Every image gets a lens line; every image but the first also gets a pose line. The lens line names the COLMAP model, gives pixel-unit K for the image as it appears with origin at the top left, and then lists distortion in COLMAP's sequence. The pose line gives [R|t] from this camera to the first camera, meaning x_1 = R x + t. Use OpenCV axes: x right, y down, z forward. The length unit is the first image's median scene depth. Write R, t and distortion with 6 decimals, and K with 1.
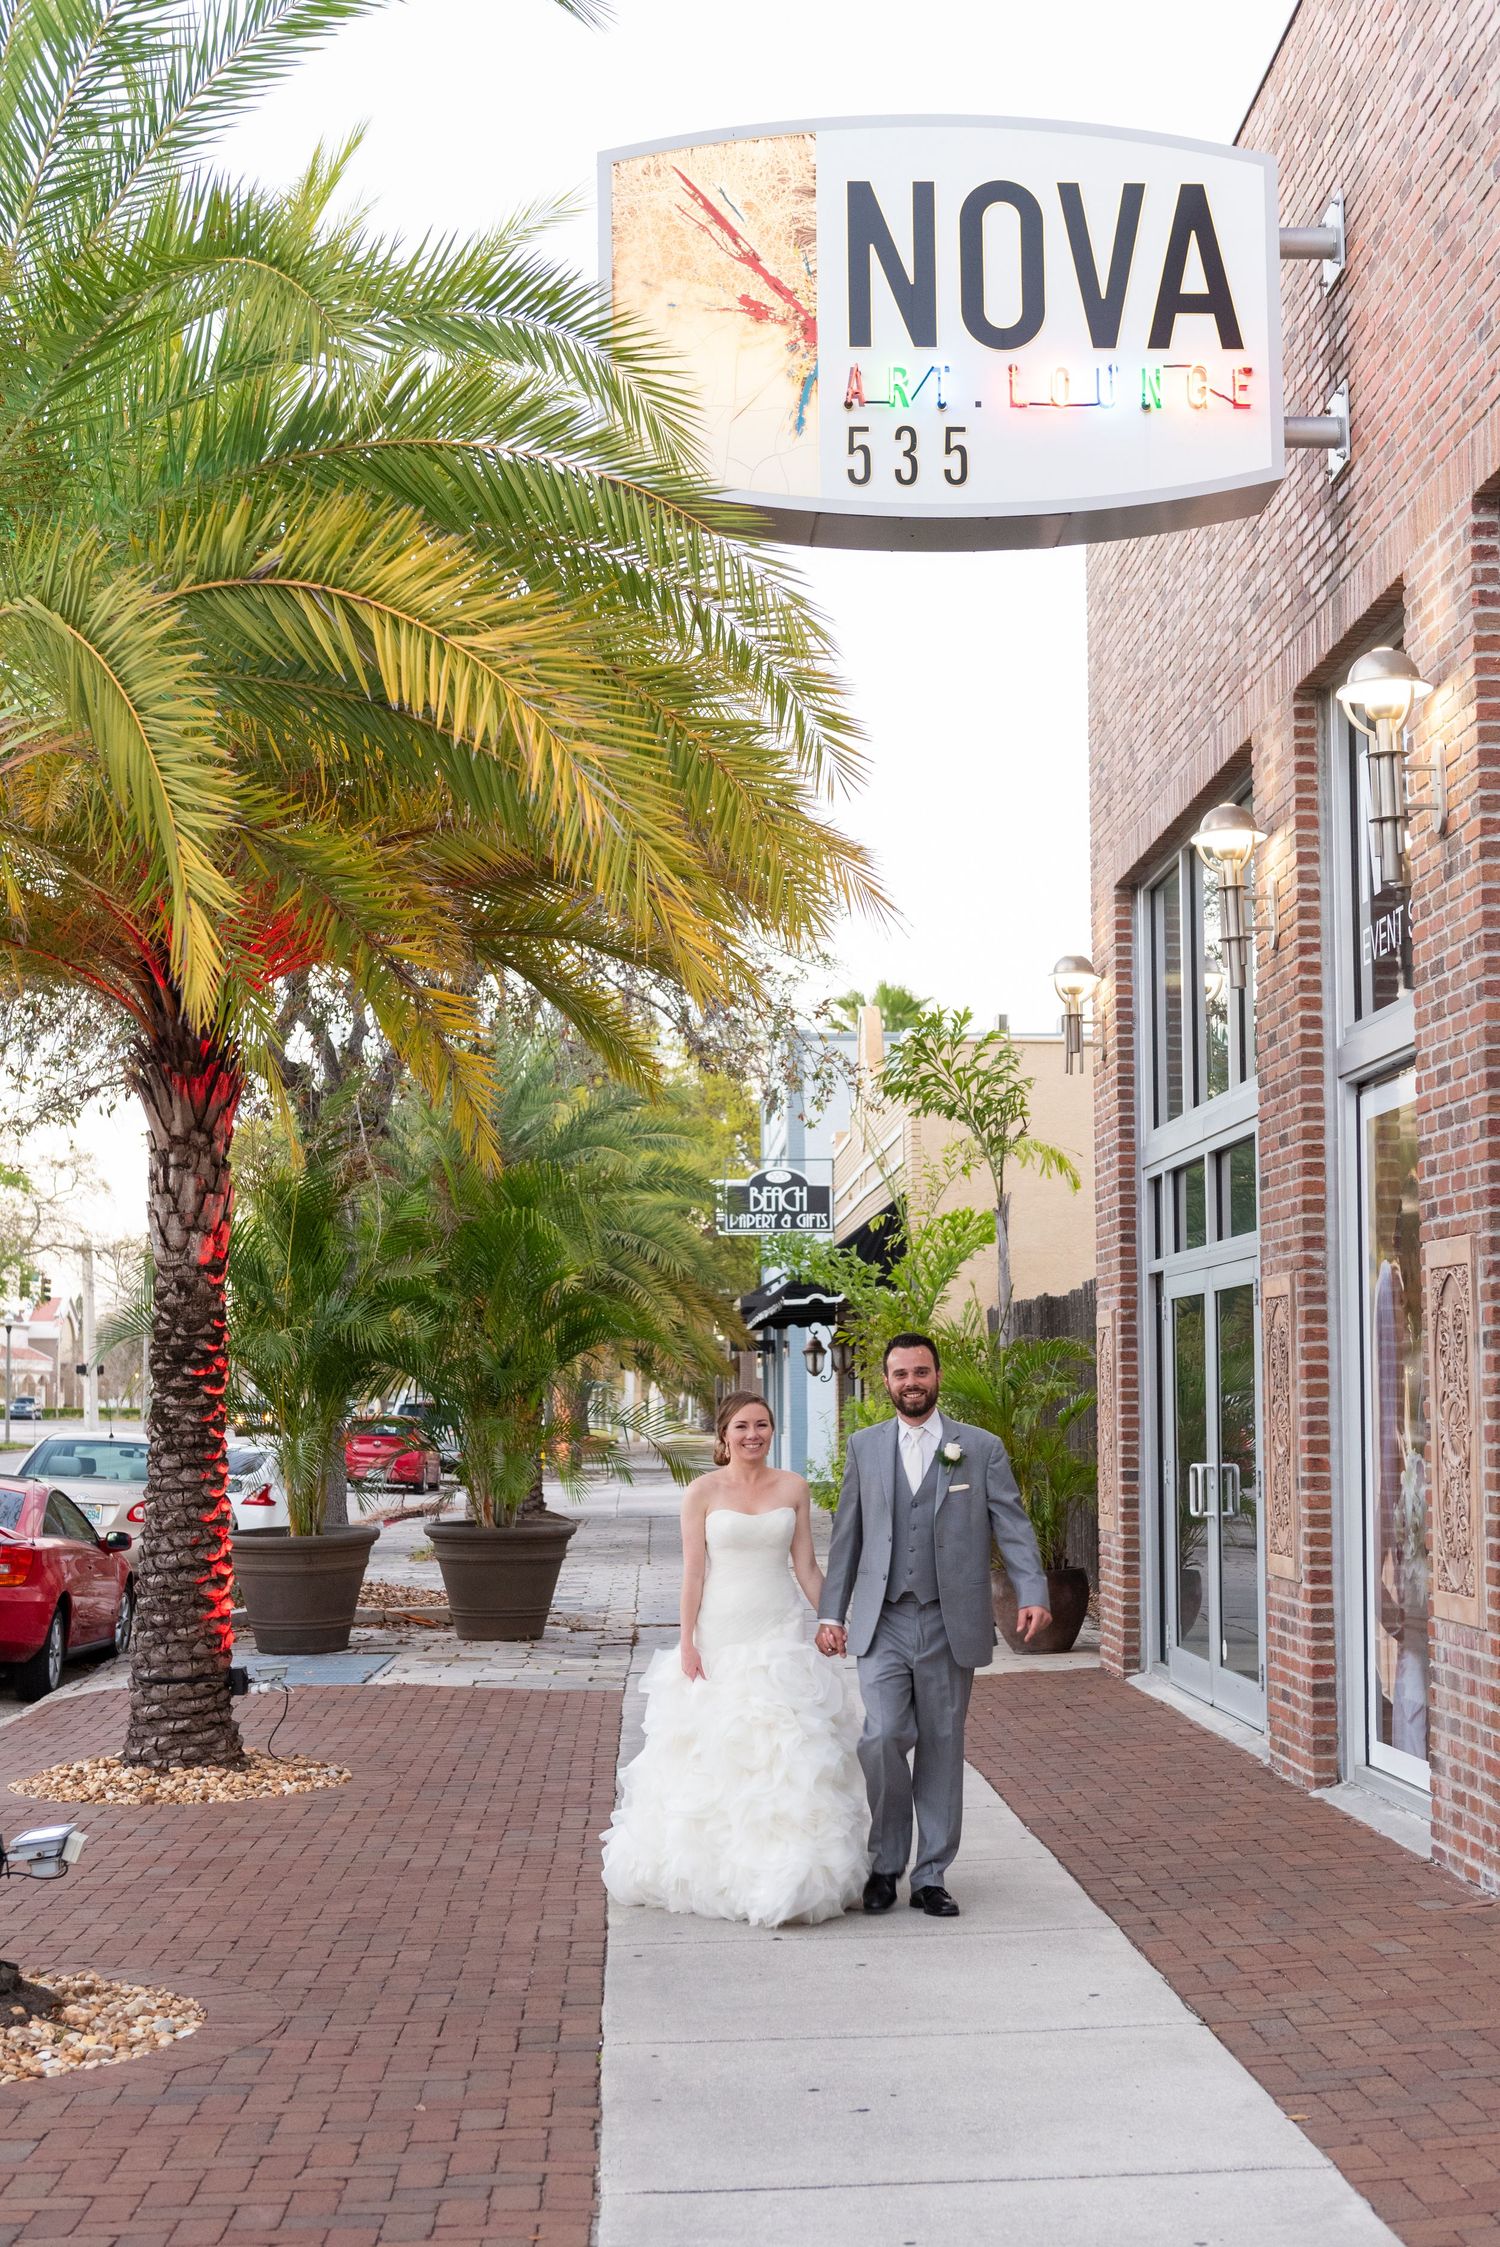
lens RADIAL K [[3118.3, 0, 752.5], [0, 3118.3, 1179.8], [0, 0, 1]] dist [-0.015429, -0.016701]
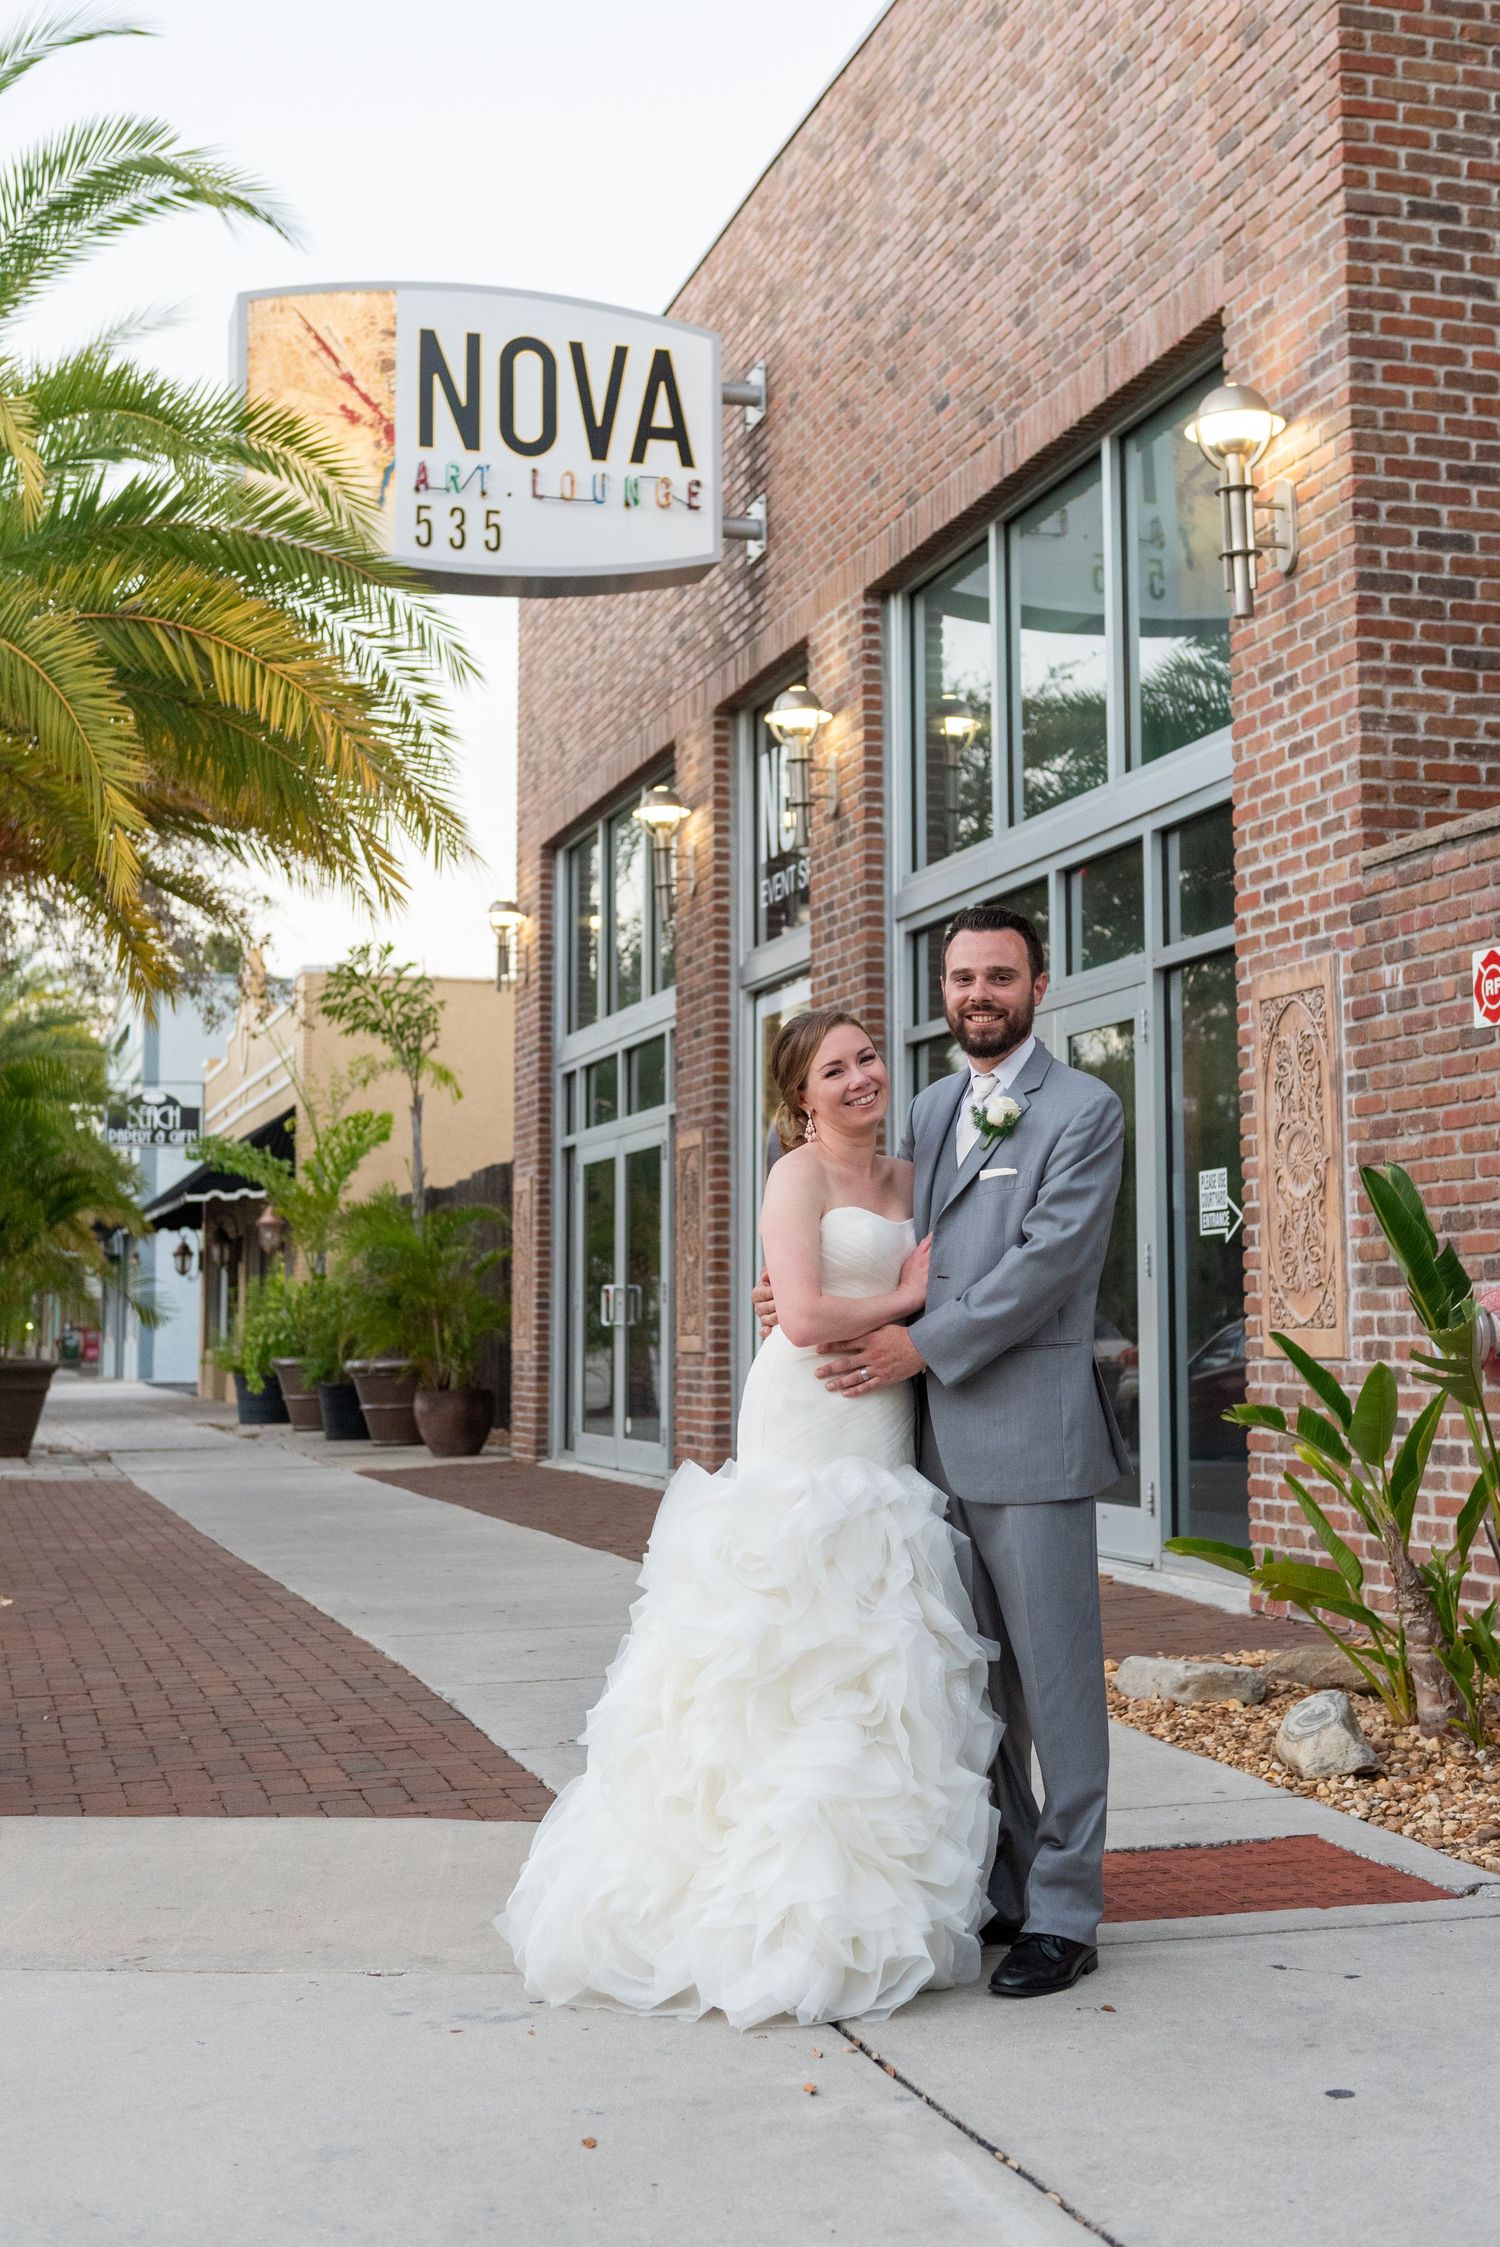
lens RADIAL K [[2895.7, 0, 750.0], [0, 2895.7, 1123.5], [0, 0, 1]] dist [0.006587, -0.039627]
pose [[0.972236, 0.016061, 0.233452, -0.108066], [-0.015928, 0.999870, -0.002455, 0.030703], [-0.233461, -0.001331, 0.972365, -0.257370]]
